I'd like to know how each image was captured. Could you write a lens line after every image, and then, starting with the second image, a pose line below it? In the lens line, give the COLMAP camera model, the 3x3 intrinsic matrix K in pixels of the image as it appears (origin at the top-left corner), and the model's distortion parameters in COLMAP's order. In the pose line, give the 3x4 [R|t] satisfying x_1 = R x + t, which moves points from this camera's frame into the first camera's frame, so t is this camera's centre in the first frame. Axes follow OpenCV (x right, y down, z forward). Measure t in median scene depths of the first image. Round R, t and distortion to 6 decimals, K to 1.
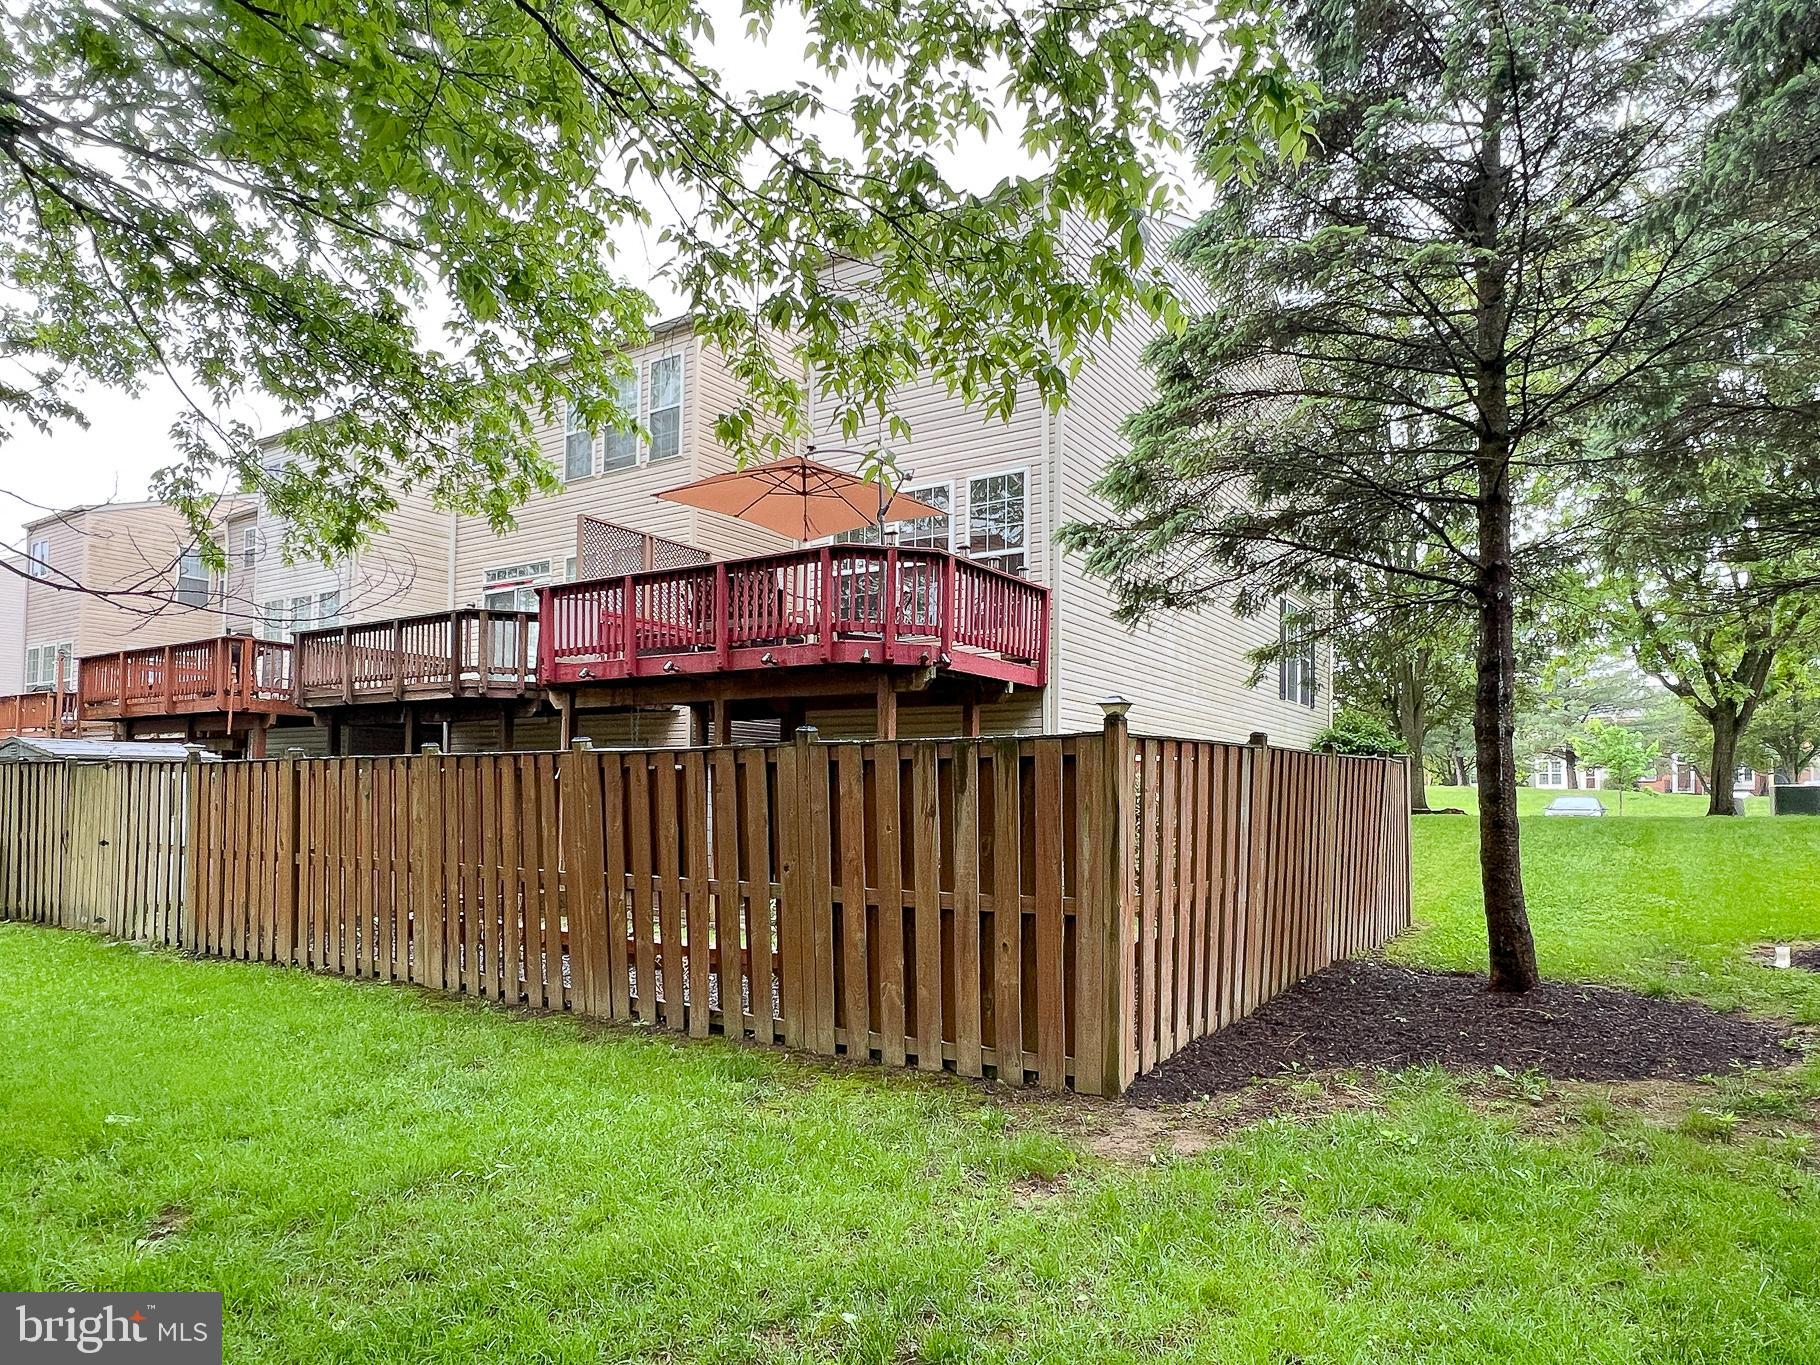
lens RADIAL K [[1080.2, 0, 910.0], [0, 1080.2, 682.5], [0, 0, 1]] dist [0.004410, 0.000878]
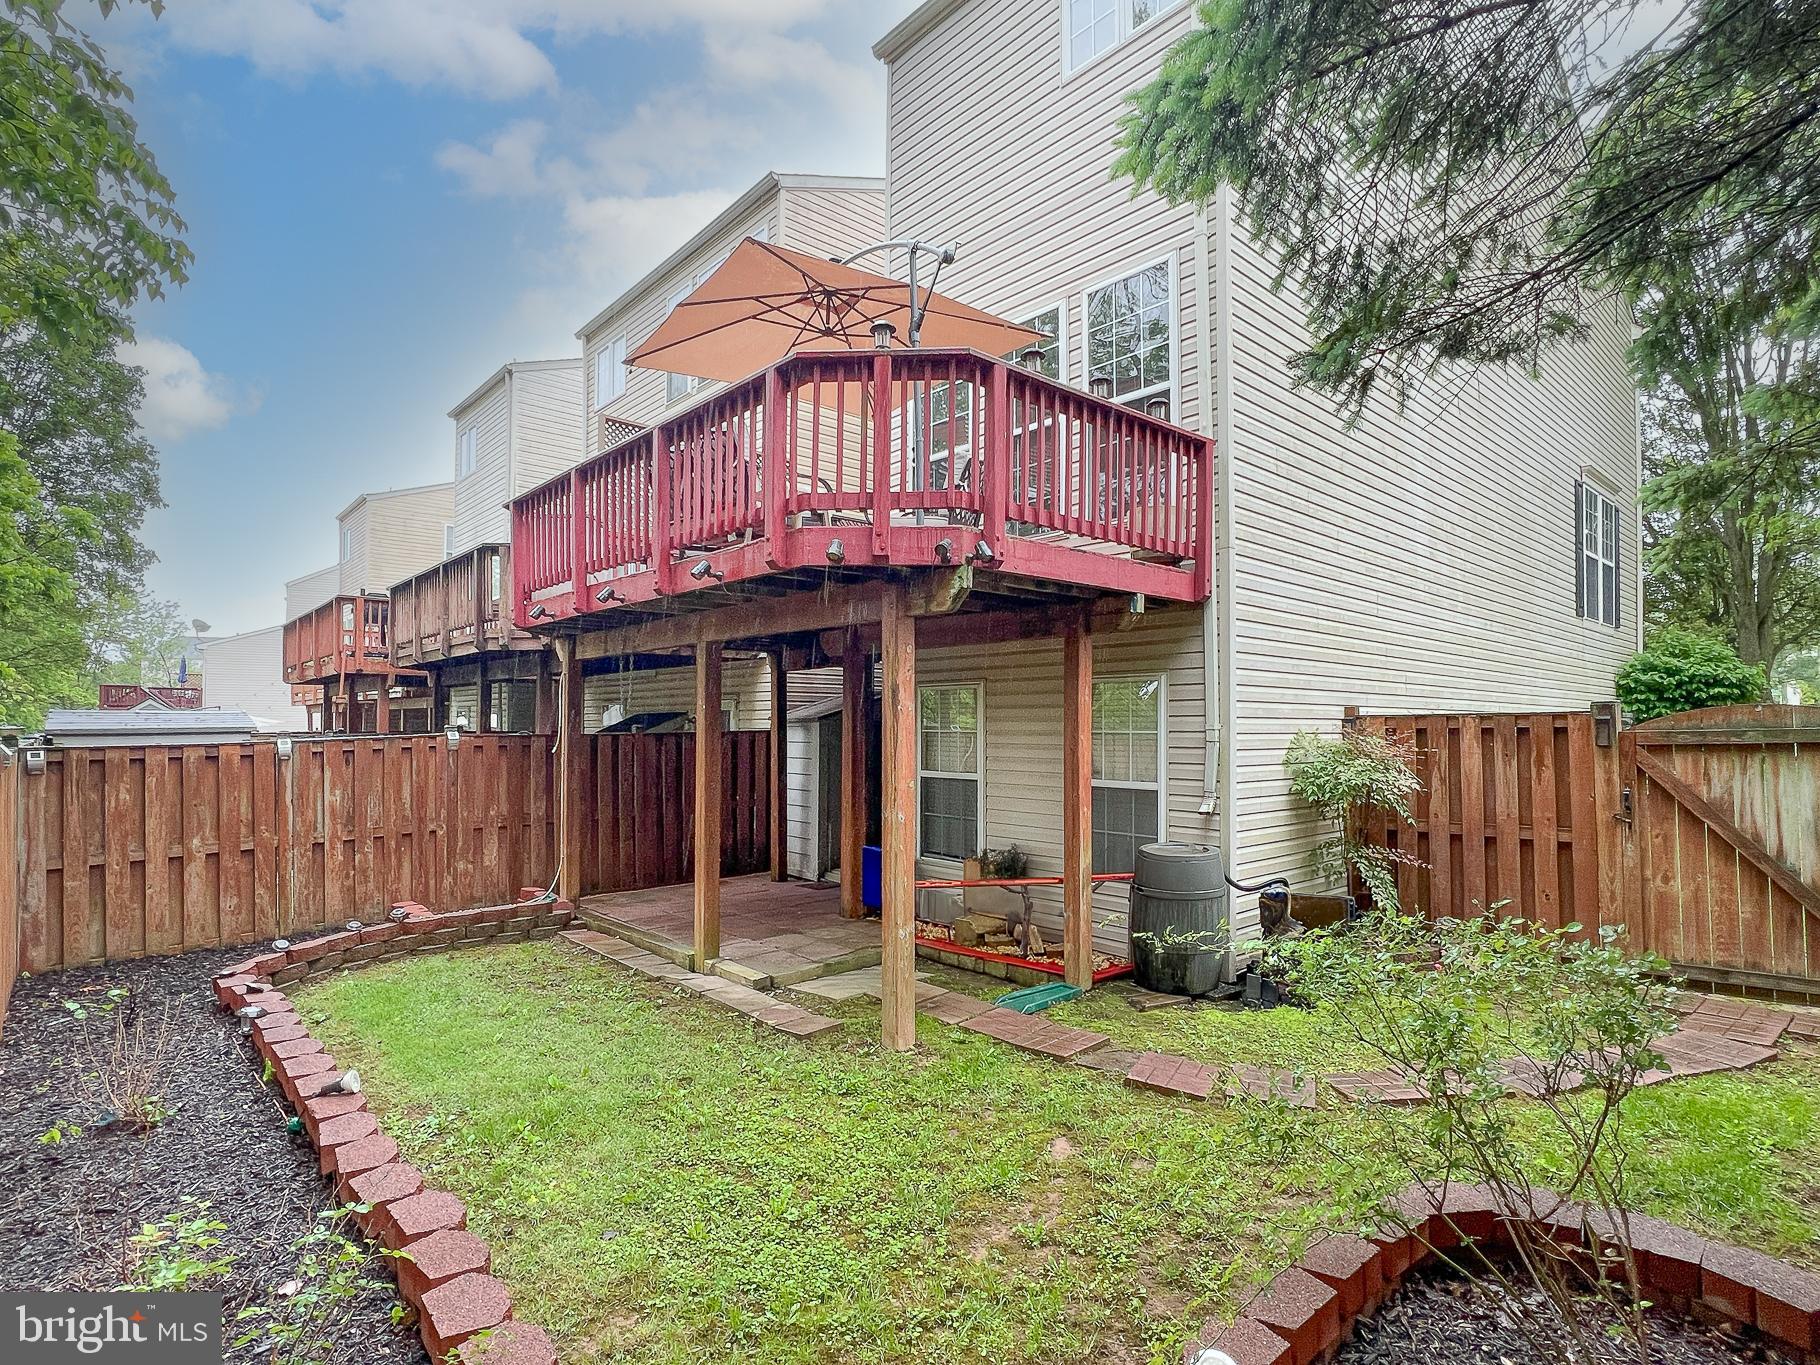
lens RADIAL K [[919.6, 0, 911.8], [0, 919.6, 715.4], [0, 0, 1]] dist [-0.000726, -0.000032]
pose [[0.967096, -0.012836, -0.254089, 0.096315], [0.036975, 0.995214, 0.090453, 0.015266], [0.251712, -0.096871, 0.962942, 0.448838]]
